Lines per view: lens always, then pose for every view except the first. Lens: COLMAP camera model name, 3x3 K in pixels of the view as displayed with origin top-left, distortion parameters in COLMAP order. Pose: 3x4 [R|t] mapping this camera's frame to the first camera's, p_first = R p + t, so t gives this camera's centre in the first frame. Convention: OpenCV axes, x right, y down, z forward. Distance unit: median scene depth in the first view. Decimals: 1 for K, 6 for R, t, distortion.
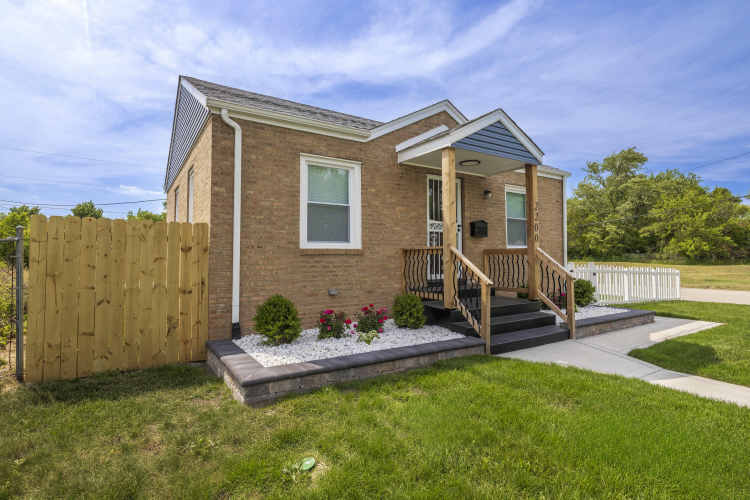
lens RADIAL K [[363.4, 0, 381.0], [0, 363.4, 235.7], [0, 0, 1]] dist [0.010432, -0.006443]
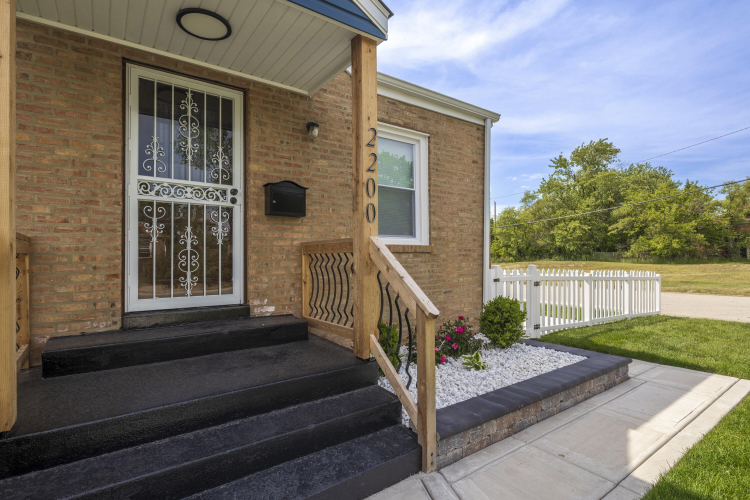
lens RADIAL K [[363.4, 0, 369.4], [0, 363.4, 255.9], [0, 0, 1]] dist [0.010432, -0.006443]
pose [[0.999269, -0.005390, 0.037853, 0.356199], [0.003286, 0.998457, 0.055438, 0.028650], [-0.038093, -0.055273, 0.997744, 0.502913]]
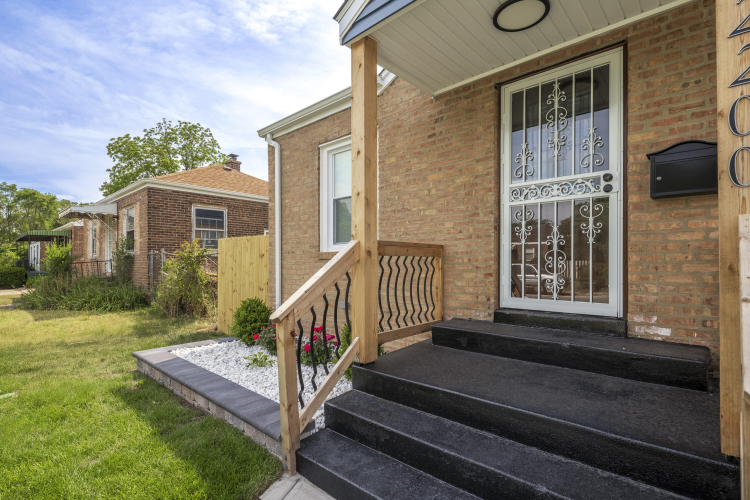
lens RADIAL K [[363.4, 0, 378.6], [0, 363.4, 259.2], [0, 0, 1]] dist [0.010432, -0.006443]
pose [[0.271259, -0.008260, -0.962471, 0.494199], [0.062255, 0.998020, 0.008981, 0.038121], [0.960491, -0.062355, 0.271236, 0.638834]]
